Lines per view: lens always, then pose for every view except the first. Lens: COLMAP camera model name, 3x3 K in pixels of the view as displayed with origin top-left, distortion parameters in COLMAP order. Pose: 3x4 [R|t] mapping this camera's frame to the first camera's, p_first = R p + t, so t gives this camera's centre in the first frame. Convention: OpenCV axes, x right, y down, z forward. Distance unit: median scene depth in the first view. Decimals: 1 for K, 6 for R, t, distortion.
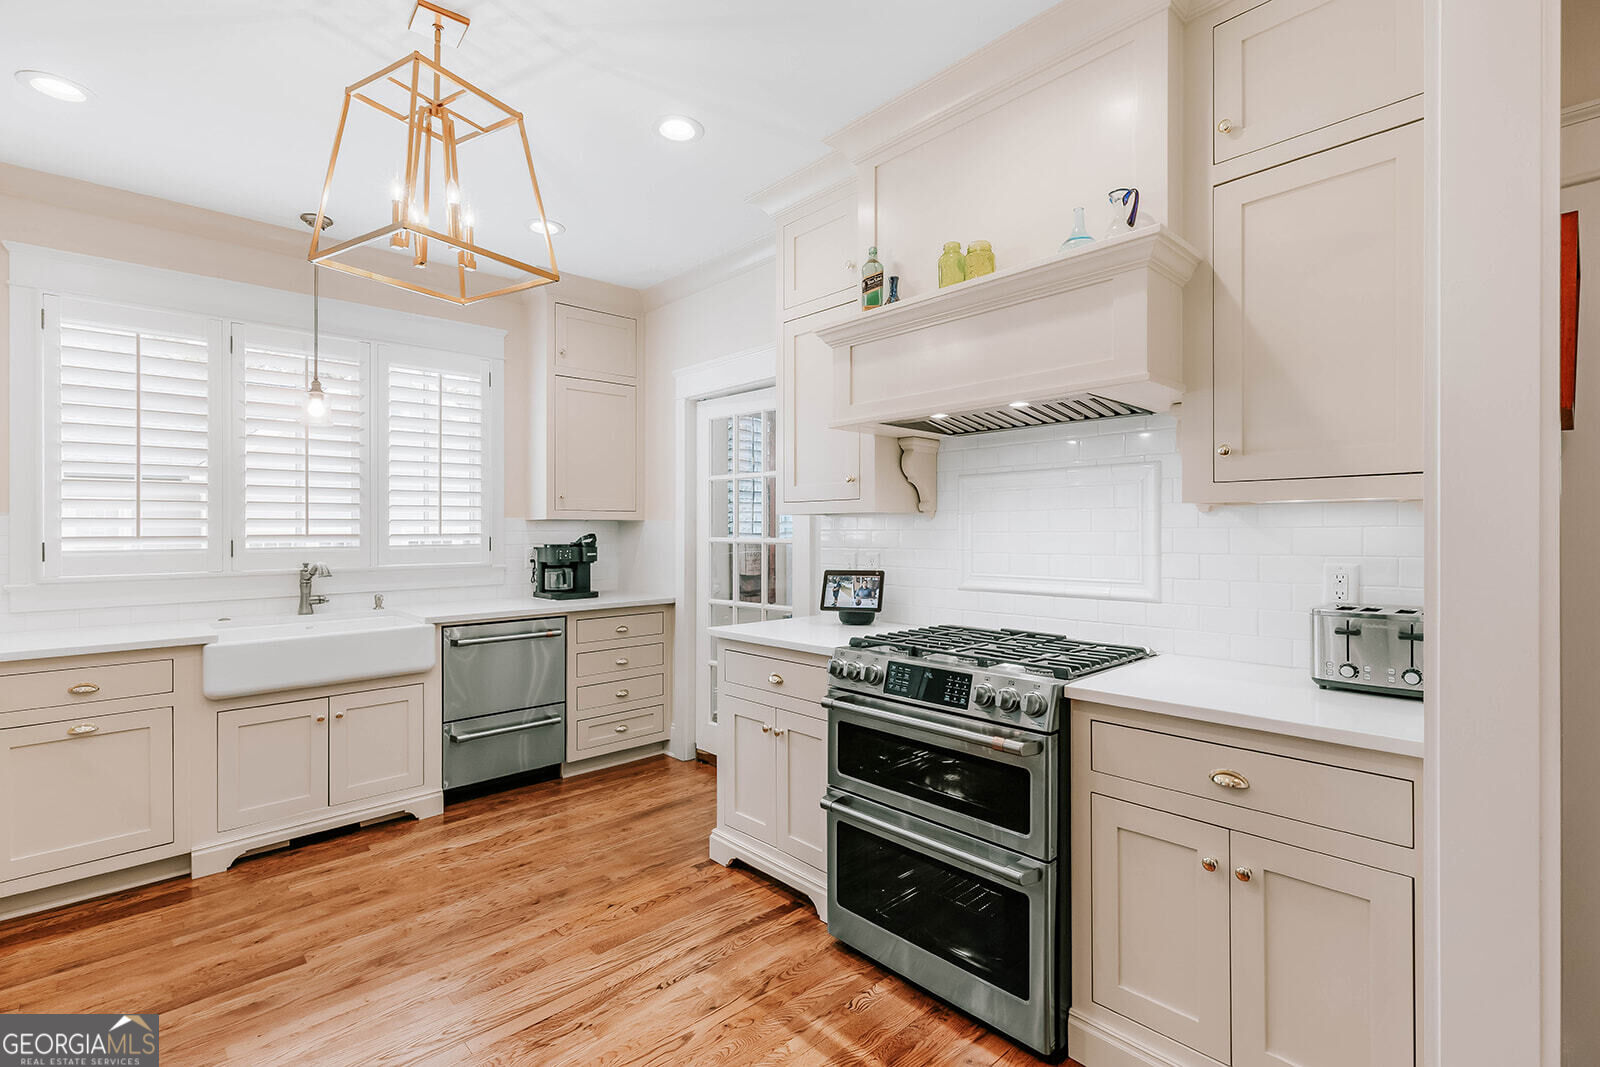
lens RADIAL K [[720.4, 0, 798.9], [0, 720.4, 532.8], [0, 0, 1]] dist [0.003507, -0.000221]
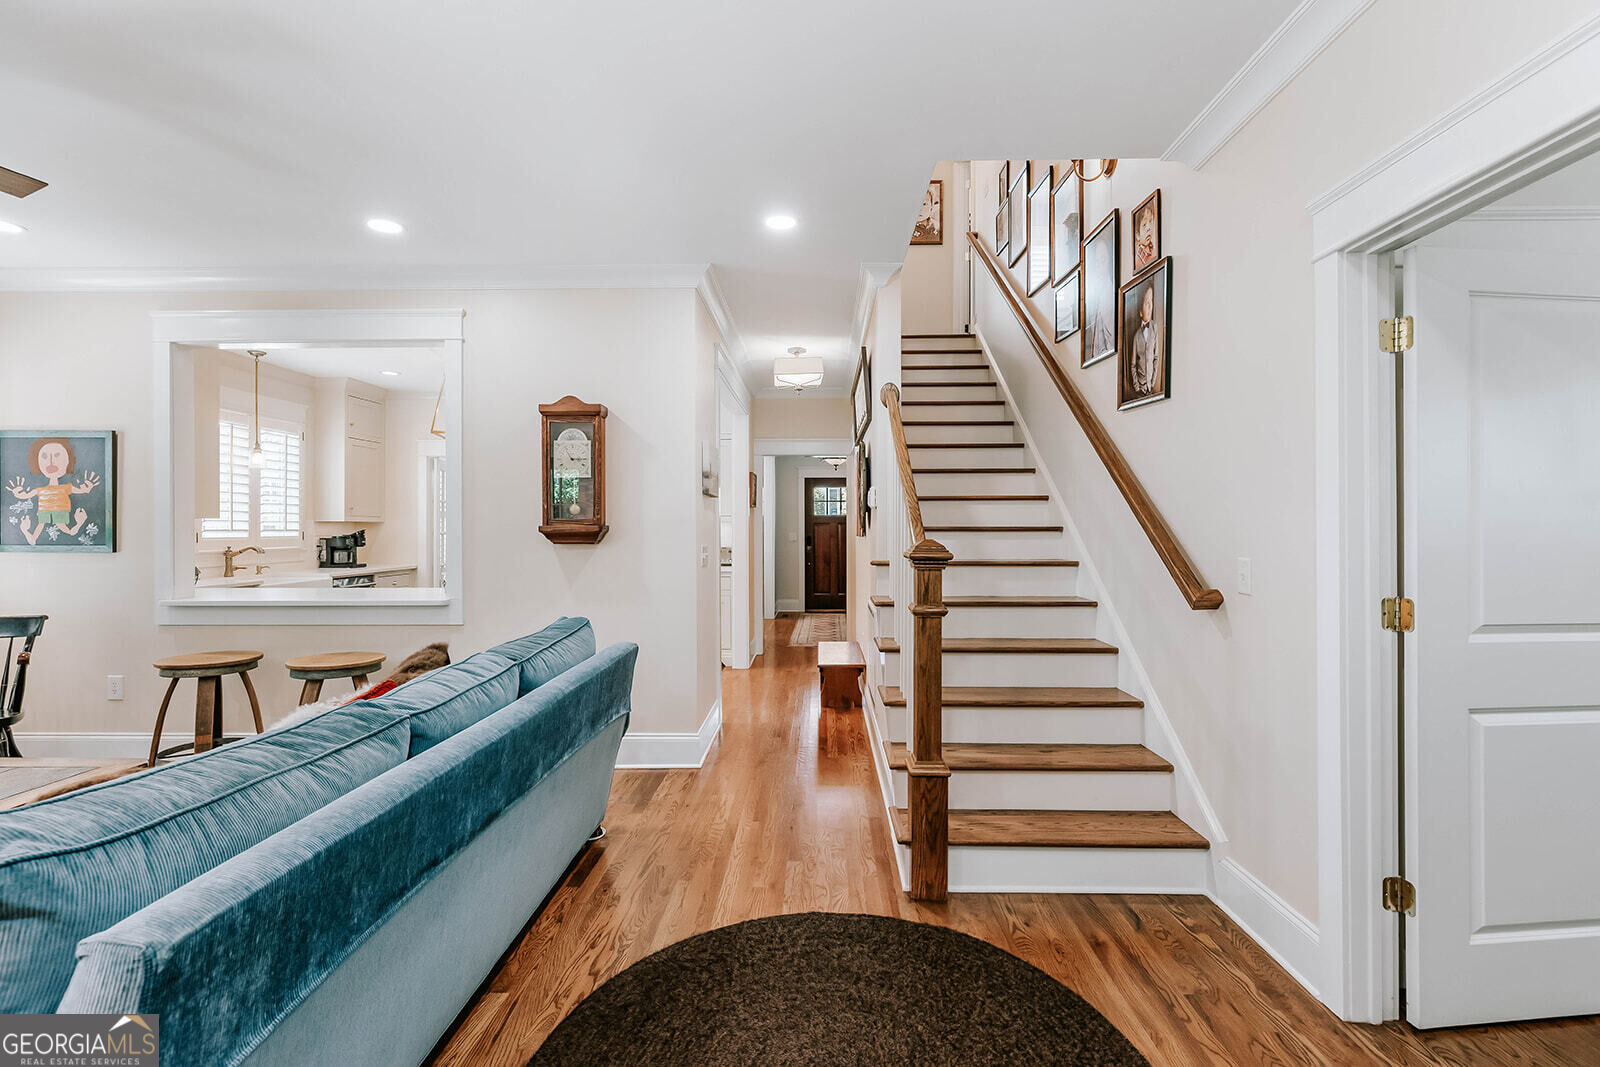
lens RADIAL K [[720.4, 0, 800.4], [0, 720.4, 531.8], [0, 0, 1]] dist [0.003507, -0.000221]
pose [[0.687180, 0.000533, 0.726487, -0.837278], [-0.000631, 1.000000, -0.000137, 0.005405], [-0.726487, -0.000364, 0.687180, -0.954943]]
